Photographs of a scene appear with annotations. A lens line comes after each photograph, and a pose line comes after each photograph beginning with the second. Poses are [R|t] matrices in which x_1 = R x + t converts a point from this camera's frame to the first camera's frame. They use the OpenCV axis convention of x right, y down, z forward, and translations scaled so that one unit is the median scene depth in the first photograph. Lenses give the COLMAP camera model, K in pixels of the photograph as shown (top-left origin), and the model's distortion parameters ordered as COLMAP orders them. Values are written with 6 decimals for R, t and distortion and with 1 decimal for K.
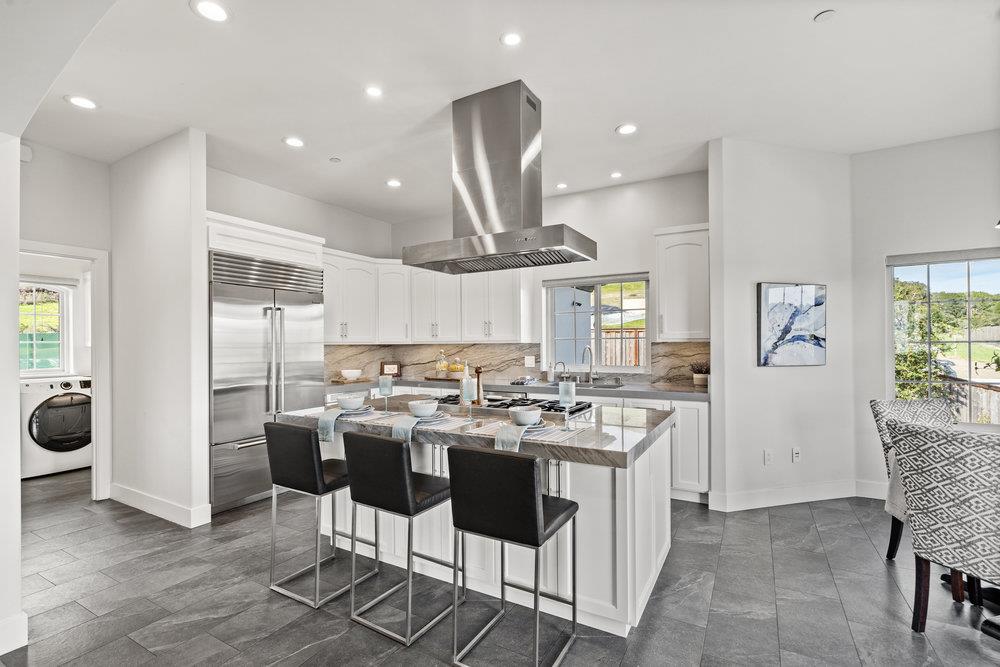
lens RADIAL K [[451.4, 0, 501.1], [0, 451.4, 341.5], [0, 0, 1]] dist [-0.000151, 0.000031]
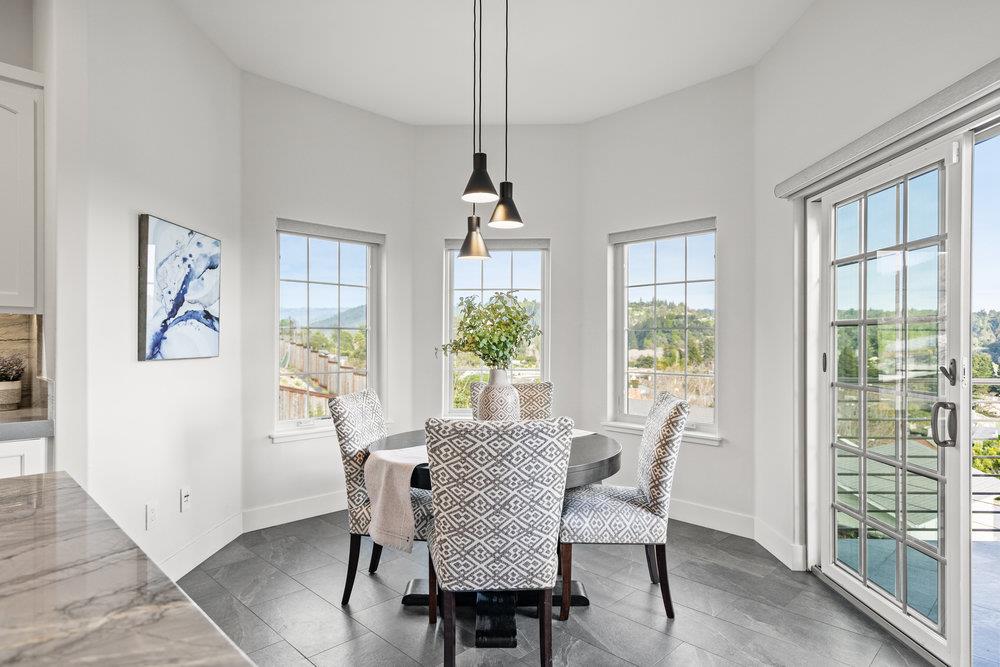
lens RADIAL K [[562.4, 0, 500.0], [0, 562.4, 333.5], [0, 0, 1]] dist [0.000685, -0.000146]
pose [[0.269650, 0.016938, 0.962810, 0.009446], [-0.011775, 0.999829, -0.014292, 0.041735], [-0.962887, -0.007483, 0.269803, 0.599112]]
